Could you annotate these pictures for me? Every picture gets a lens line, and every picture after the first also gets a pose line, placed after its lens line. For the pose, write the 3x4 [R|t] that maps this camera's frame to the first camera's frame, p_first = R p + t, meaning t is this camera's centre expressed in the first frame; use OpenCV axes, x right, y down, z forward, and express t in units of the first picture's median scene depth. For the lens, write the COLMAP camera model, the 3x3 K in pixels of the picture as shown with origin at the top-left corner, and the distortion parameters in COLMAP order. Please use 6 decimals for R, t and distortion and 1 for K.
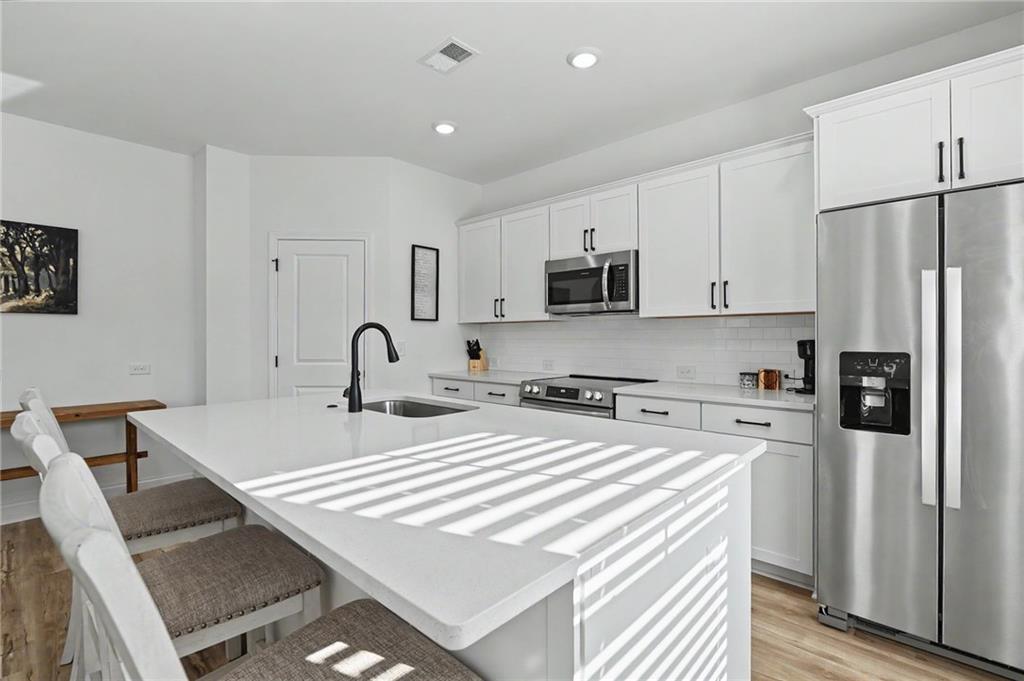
lens RADIAL K [[470.4, 0, 513.1], [0, 470.4, 340.1], [0, 0, 1]] dist [-0.013856, 0.001428]
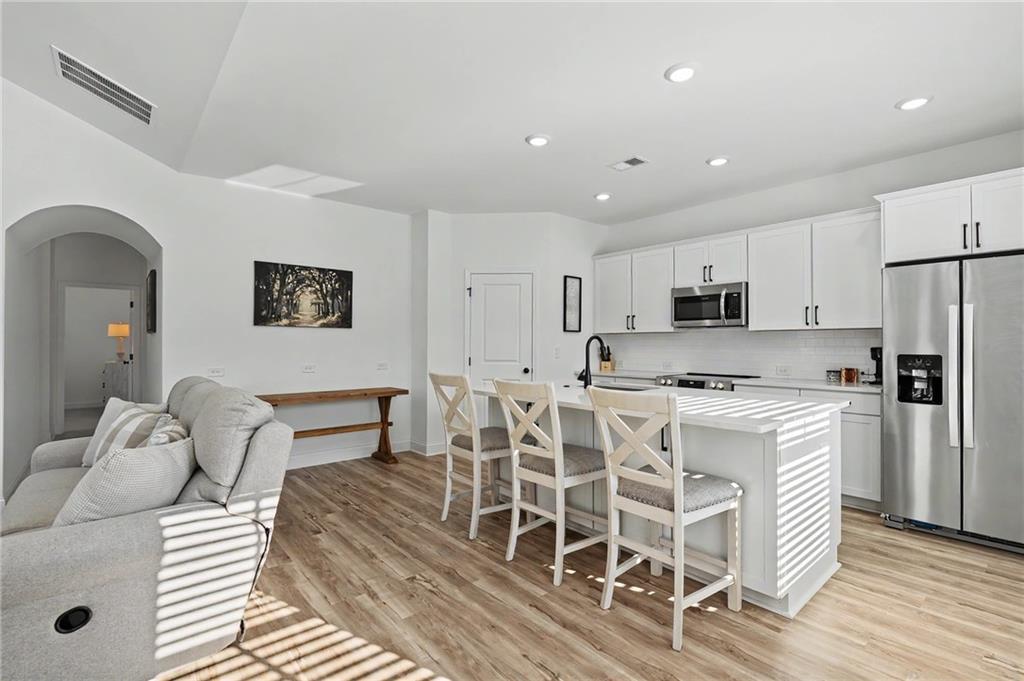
lens RADIAL K [[470.4, 0, 513.8], [0, 470.4, 342.6], [0, 0, 1]] dist [-0.013856, 0.001428]
pose [[0.993277, 0.002824, -0.115730, -0.263216], [-0.003857, 0.999955, -0.008704, 0.002056], [0.115700, 0.009092, 0.993243, -0.461070]]
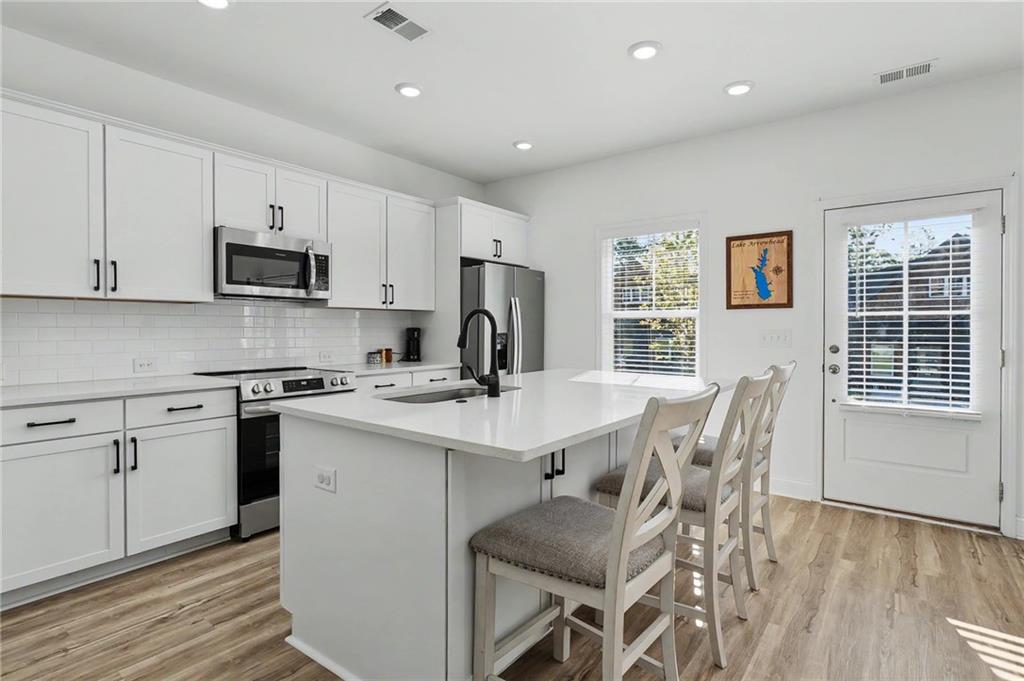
lens RADIAL K [[507.9, 0, 514.0], [0, 507.9, 336.9], [0, 0, 1]] dist [-0.000779, 0.000043]
pose [[-0.086615, -0.022409, 0.995990, -0.931930], [-0.006915, 0.999736, 0.021892, -0.007845], [-0.996218, -0.004991, -0.086747, 0.676773]]
